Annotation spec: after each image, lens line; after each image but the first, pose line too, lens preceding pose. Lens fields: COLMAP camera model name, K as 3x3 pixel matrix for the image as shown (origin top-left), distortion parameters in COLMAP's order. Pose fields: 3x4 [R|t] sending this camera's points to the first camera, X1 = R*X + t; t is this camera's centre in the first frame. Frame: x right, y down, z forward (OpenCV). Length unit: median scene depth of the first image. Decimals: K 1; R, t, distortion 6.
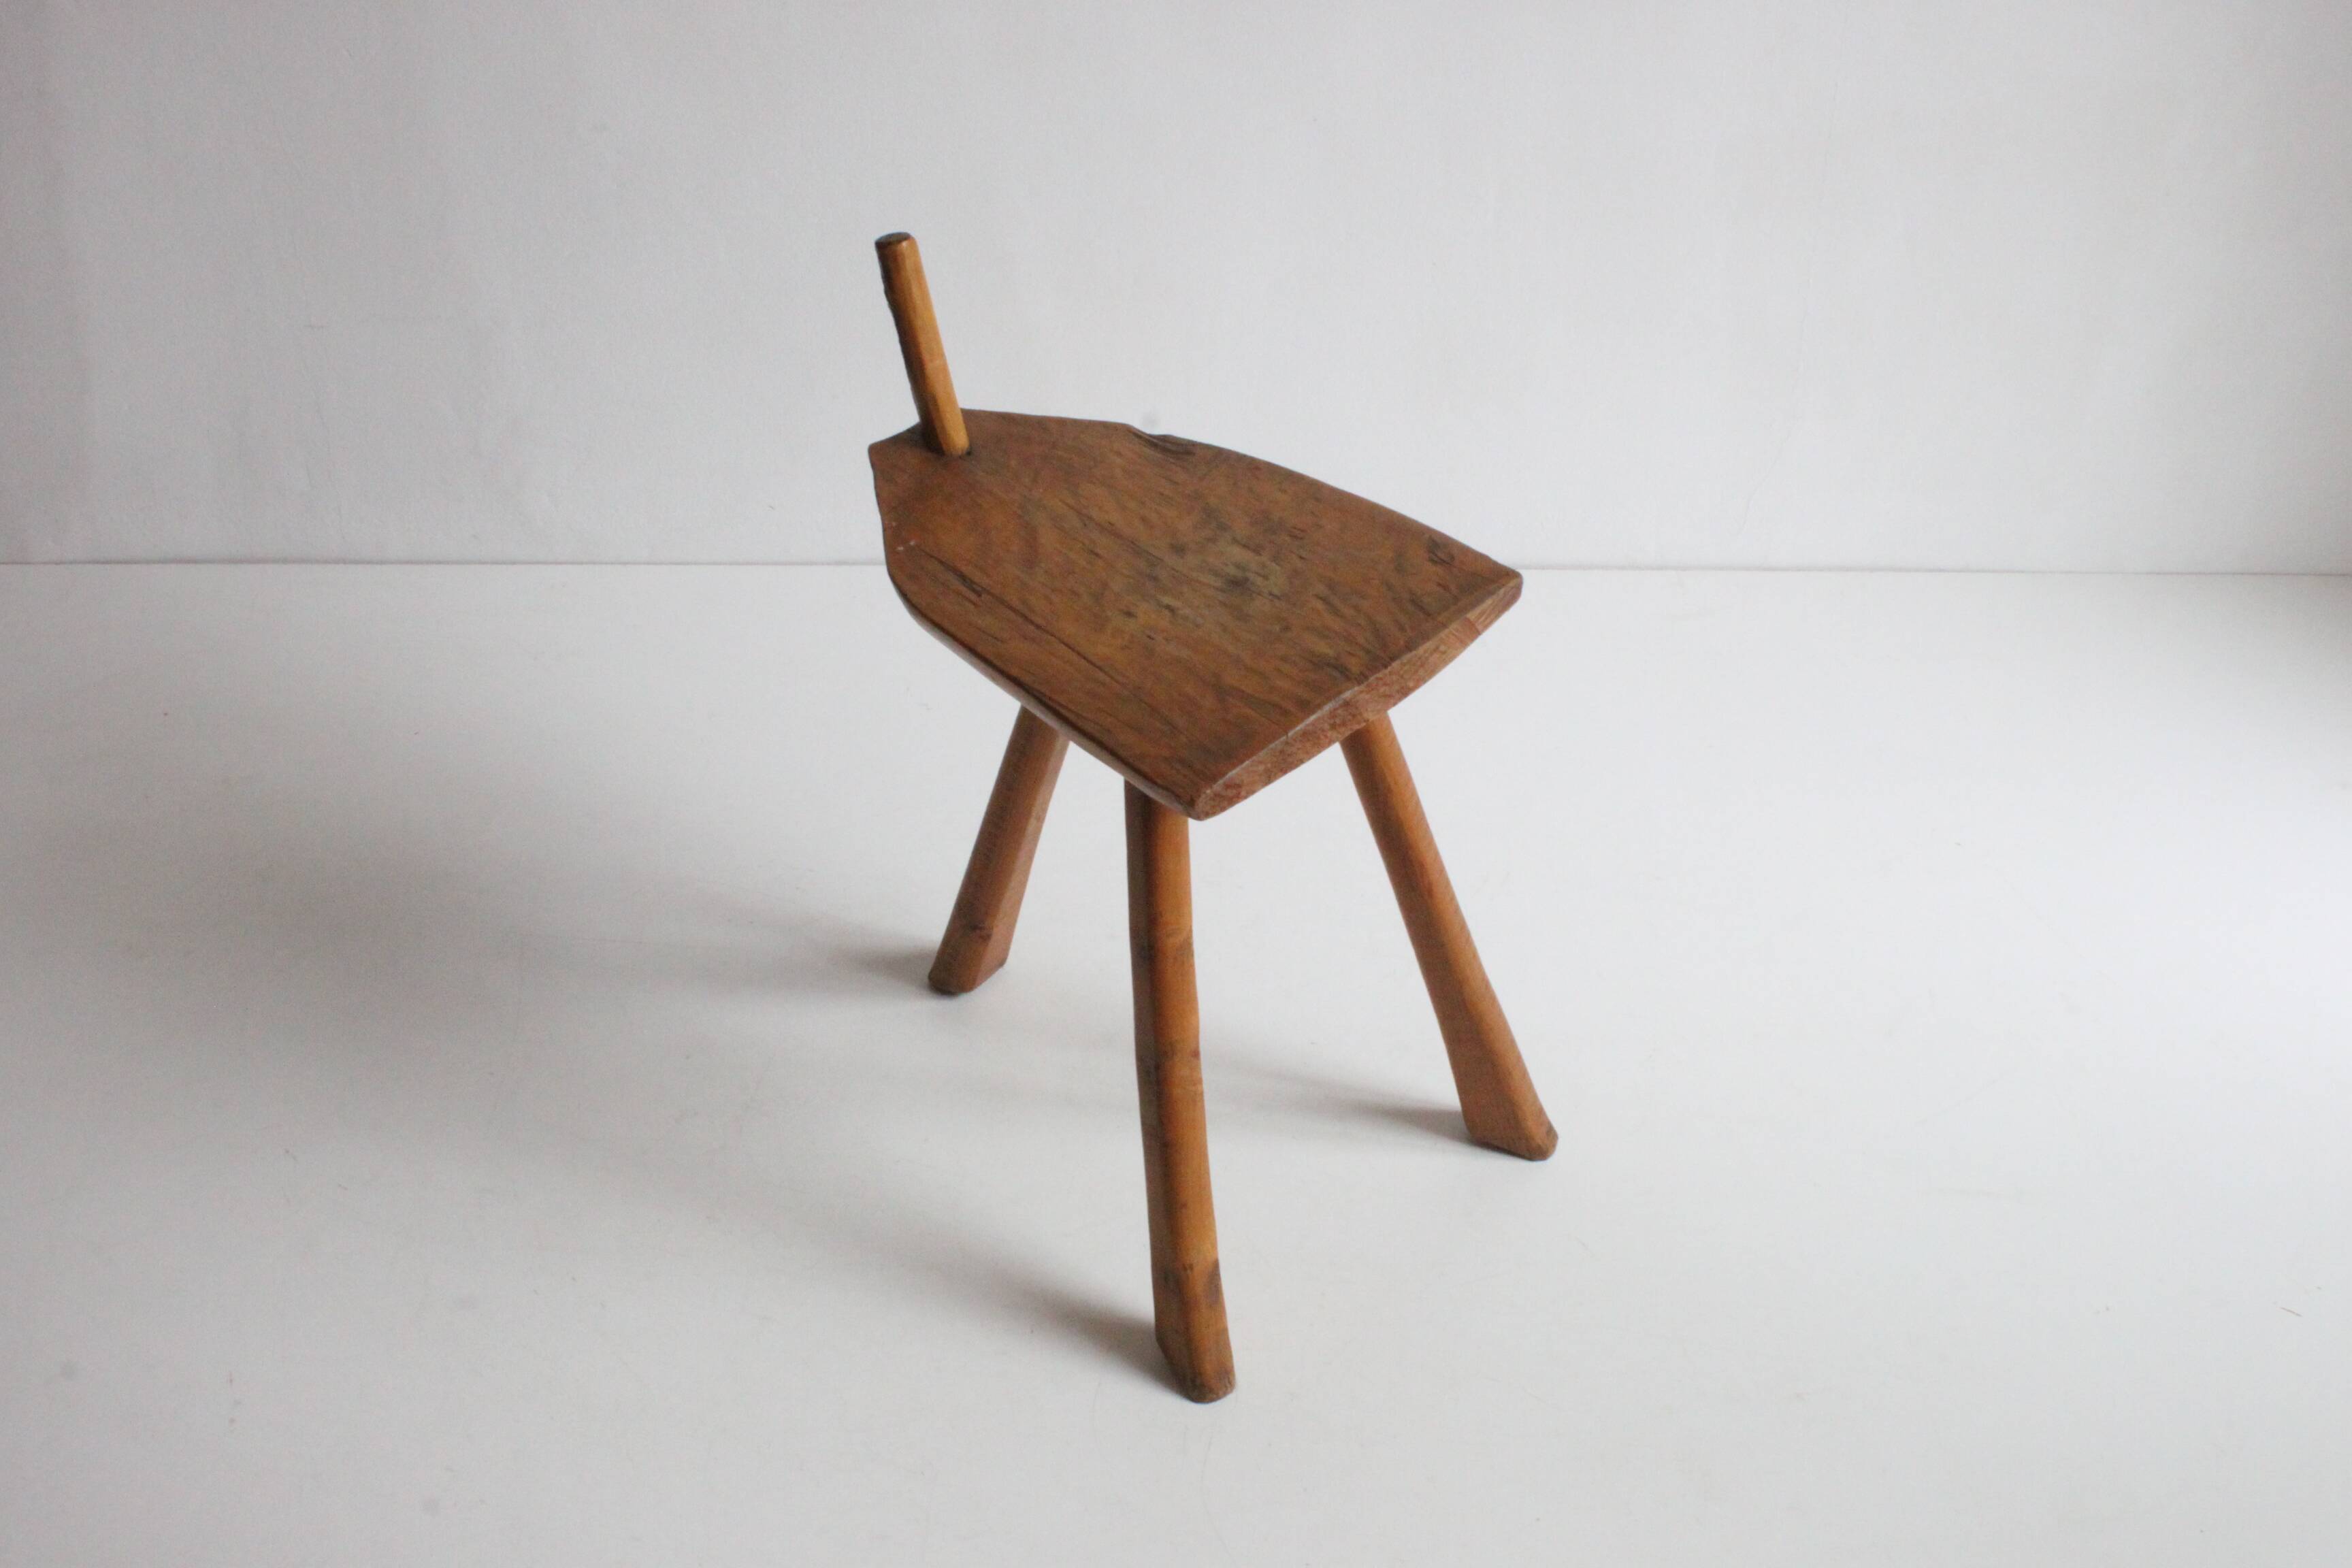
lens RADIAL K [[3433.3, 0, 1126.5], [0, 3433.3, 896.8], [0, 0, 1]] dist [-0.037931, 0.000000]
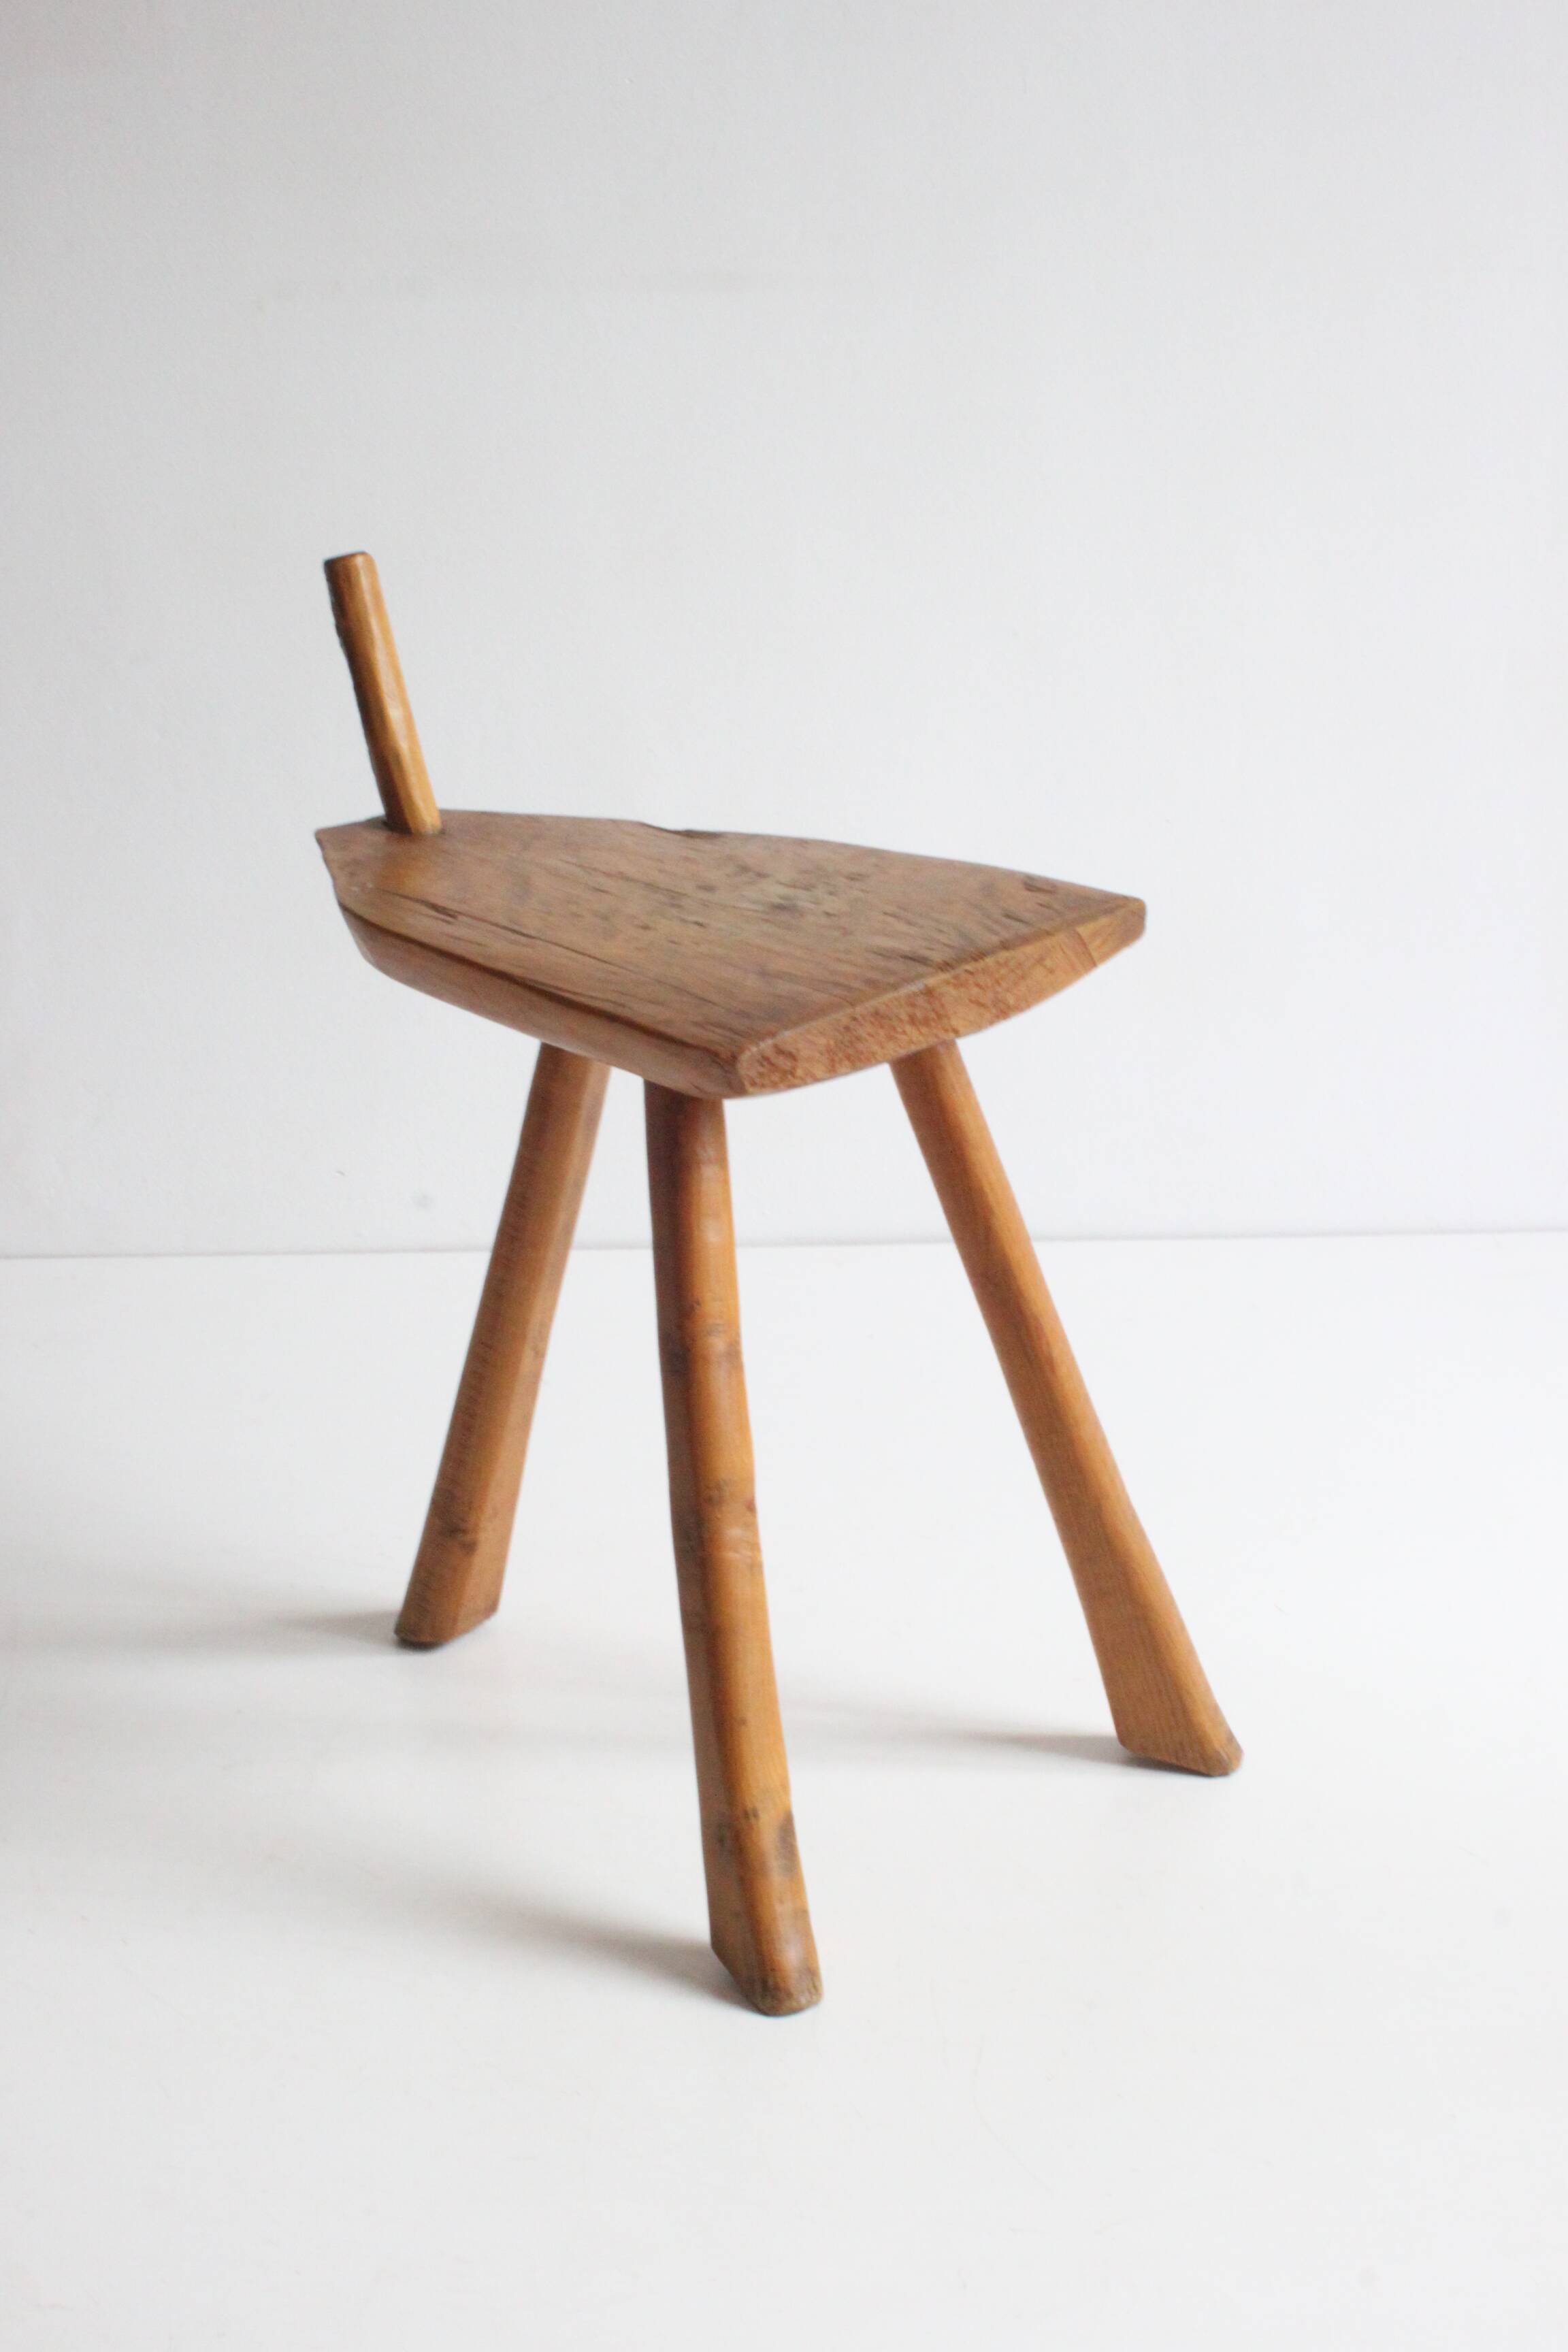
lens RADIAL K [[4215.7, 0, 768.0], [0, 4215.7, 1190.9], [0, 0, 1]] dist [0.066931, 0.000000]
pose [[0.999124, -0.024824, 0.033683, -0.005378], [0.035093, 0.935549, -0.351450, 0.307010], [-0.022788, 0.352325, 0.935600, 0.116081]]
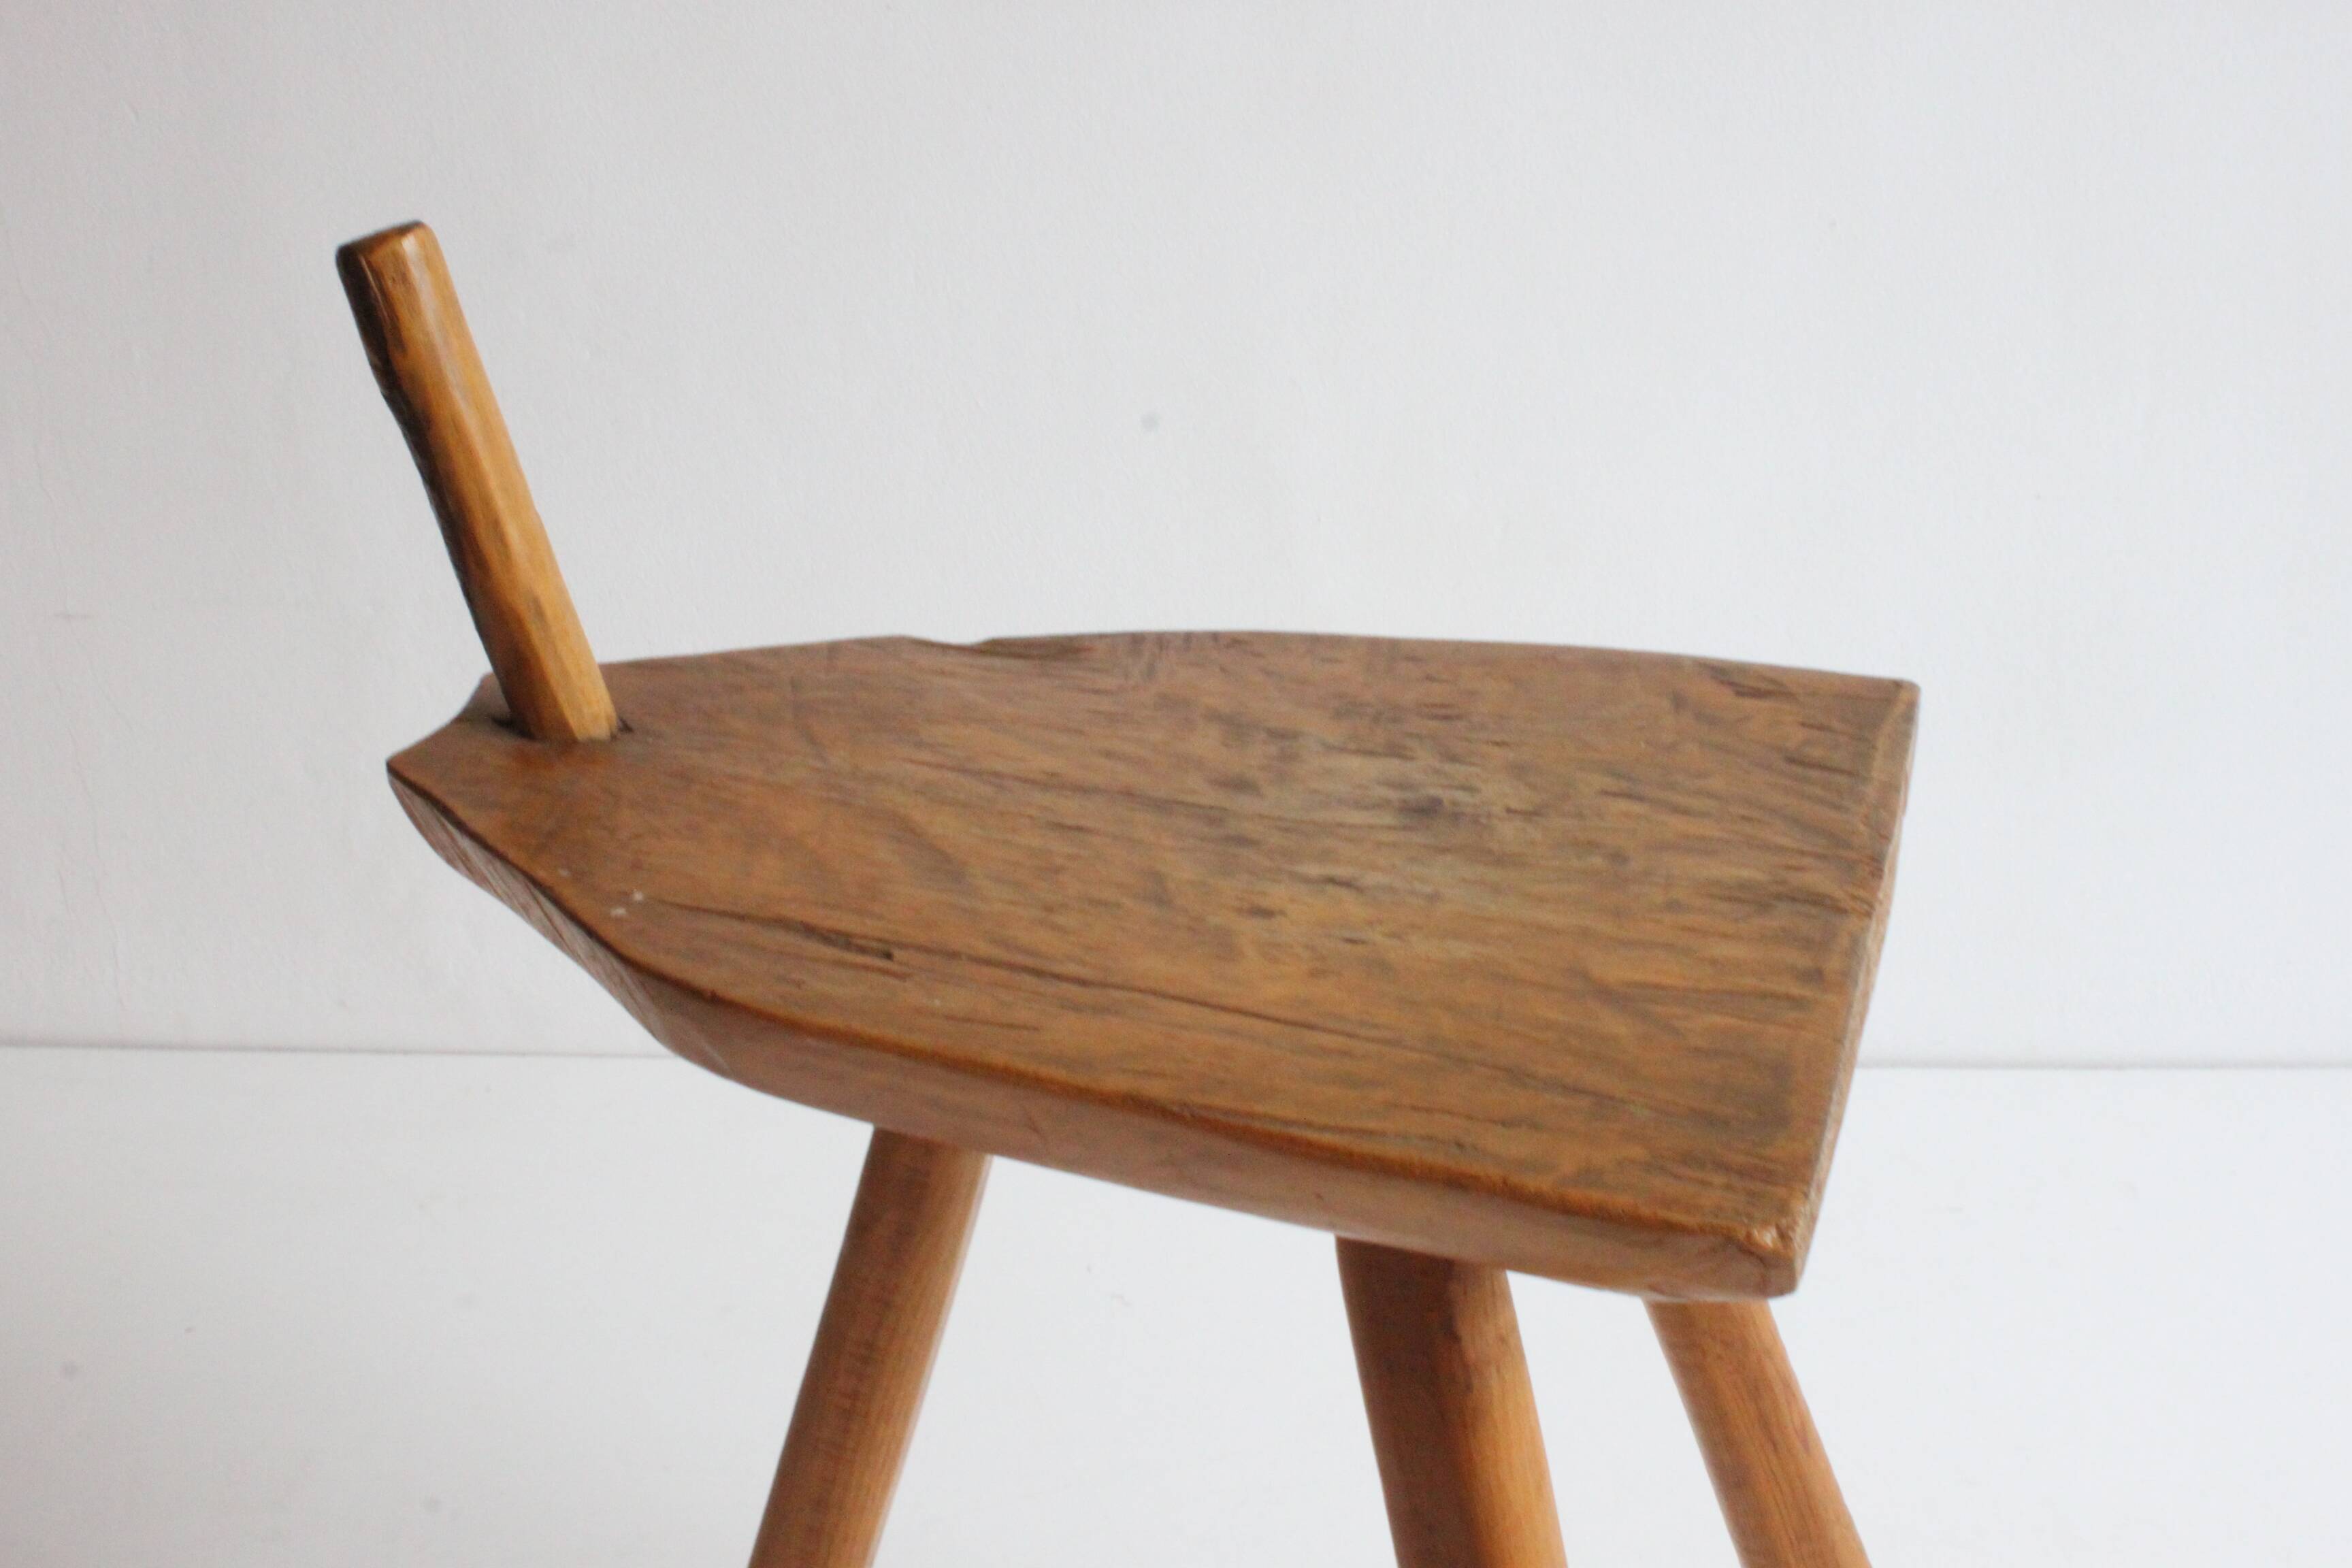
lens RADIAL K [[3305.9, 0, 1197.3], [0, 3305.9, 782.9], [0, 0, 1]] dist [-0.120298, 0.000000]
pose [[0.888823, -0.193967, 0.415176, -0.159123], [0.301842, 0.929502, -0.211937, -0.016658], [-0.344798, 0.313692, 0.884710, 0.643504]]
